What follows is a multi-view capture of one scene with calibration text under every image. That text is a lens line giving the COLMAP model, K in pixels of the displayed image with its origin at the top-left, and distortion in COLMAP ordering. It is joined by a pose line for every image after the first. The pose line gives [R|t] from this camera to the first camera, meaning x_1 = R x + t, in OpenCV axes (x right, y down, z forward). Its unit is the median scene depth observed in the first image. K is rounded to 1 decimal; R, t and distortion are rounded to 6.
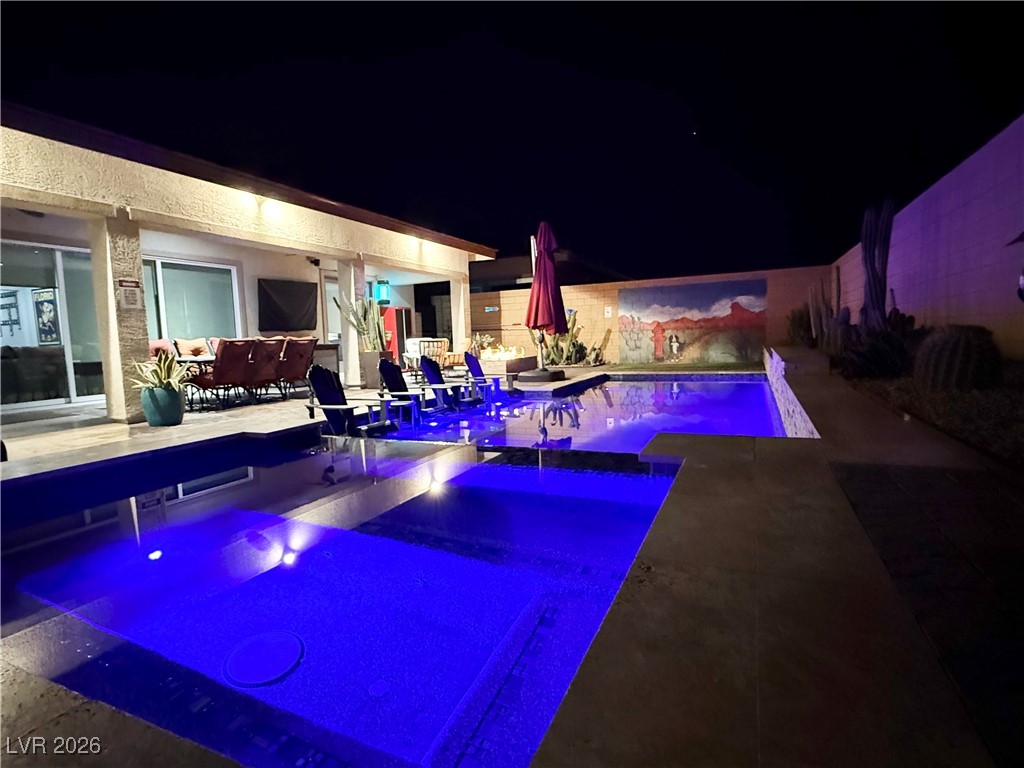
lens RADIAL K [[534.8, 0, 512.0], [0, 534.8, 384.0], [0, 0, 1]] dist [-0.001487, -0.000117]
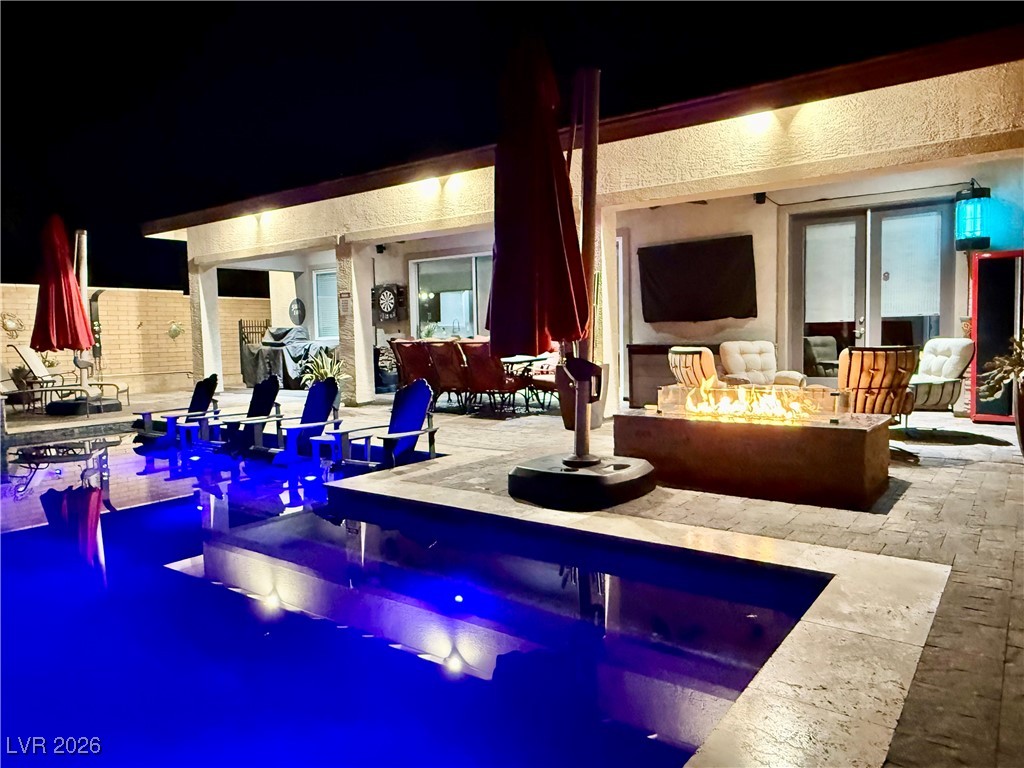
lens RADIAL K [[706.8, 0, 509.2], [0, 706.8, 374.2], [0, 0, 1]] dist [0.000211, 0.001922]
pose [[-0.215136, 0.095214, -0.971931, 0.395467], [-0.059408, 0.992117, 0.110341, -0.101511], [0.974775, 0.081479, -0.207784, 0.837673]]
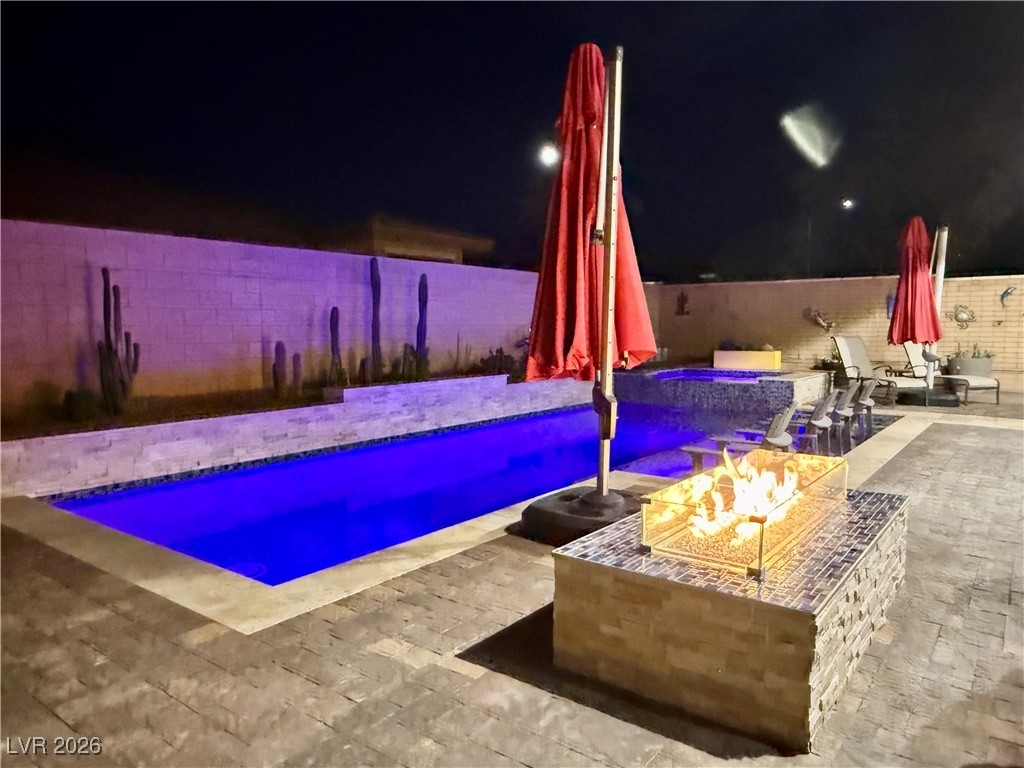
lens RADIAL K [[704.9, 0, 505.5], [0, 704.9, 379.8], [0, 0, 1]] dist [0.003212, 0.003249]
pose [[-0.970982, 0.031122, 0.237117, -0.000727], [0.068198, 0.986361, 0.149804, -0.129876], [-0.229221, 0.161628, -0.959861, 1.126442]]
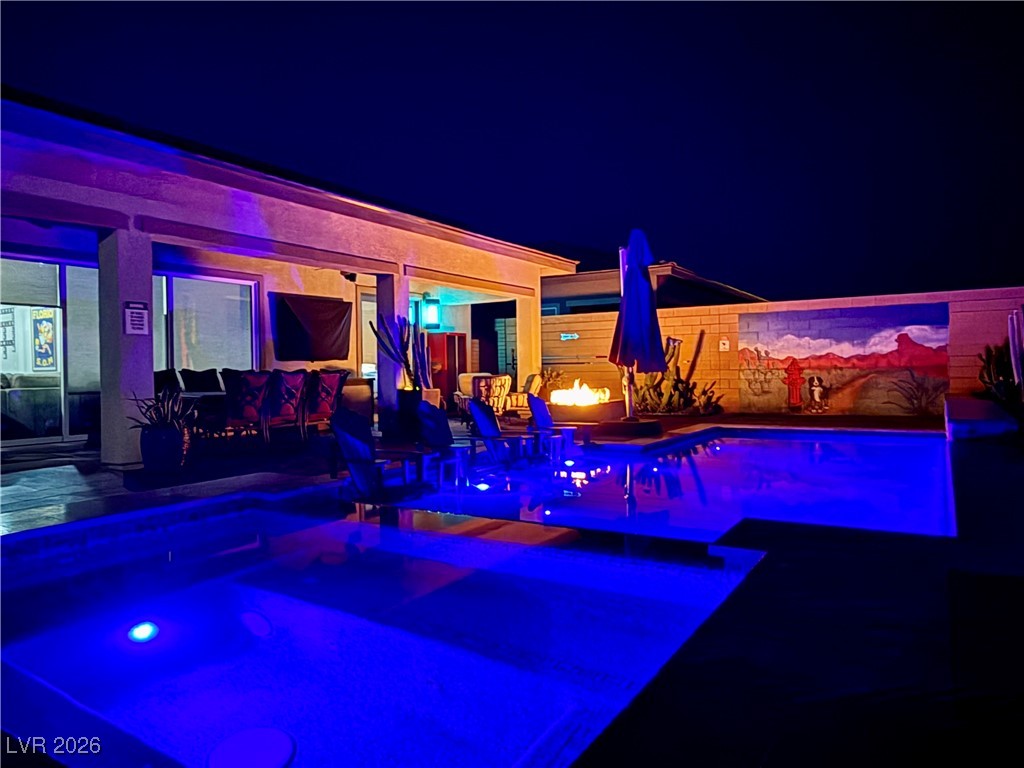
lens RADIAL K [[704.9, 0, 505.5], [0, 704.9, 379.8], [0, 0, 1]] dist [0.003212, 0.003249]
pose [[0.990910, 0.023102, -0.132528, 0.009265], [-0.032780, 0.996915, -0.071317, -0.003903], [0.130471, 0.075013, 0.988610, -0.013820]]
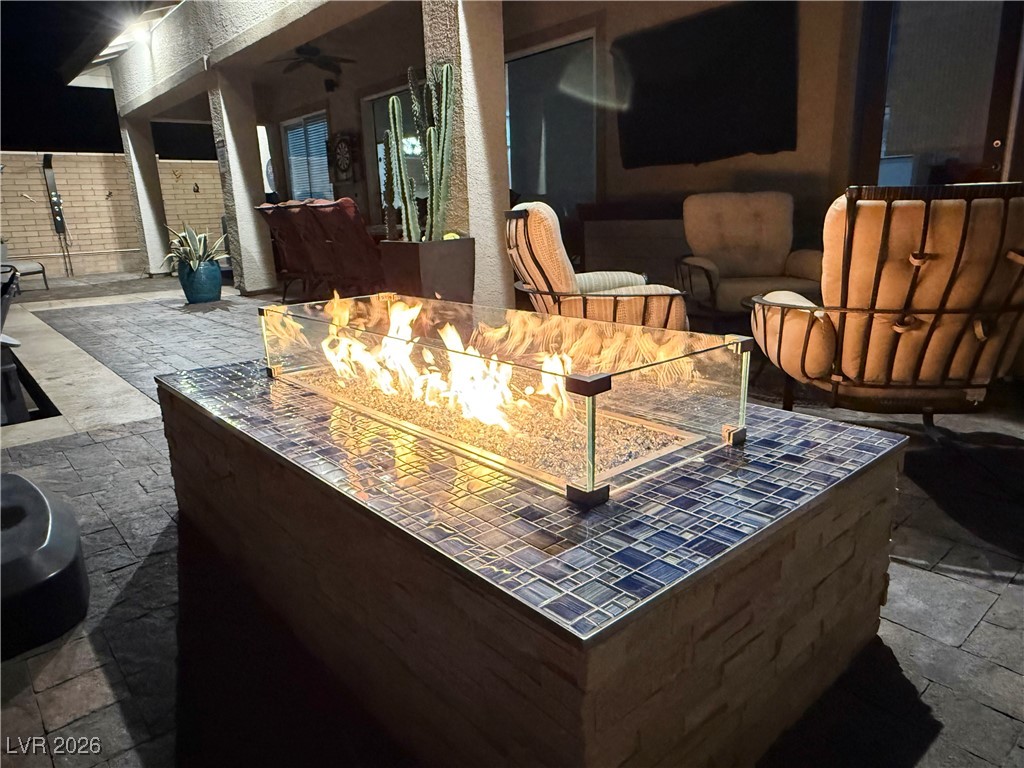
lens RADIAL K [[664.7, 0, 505.3], [0, 664.7, 379.9], [0, 0, 1]] dist [0.002093, 0.000523]
pose [[-0.420615, 0.277767, -0.863672, 0.079947], [-0.025950, 0.947905, 0.317495, -0.086438], [0.906868, 0.155955, -0.391495, 0.947179]]
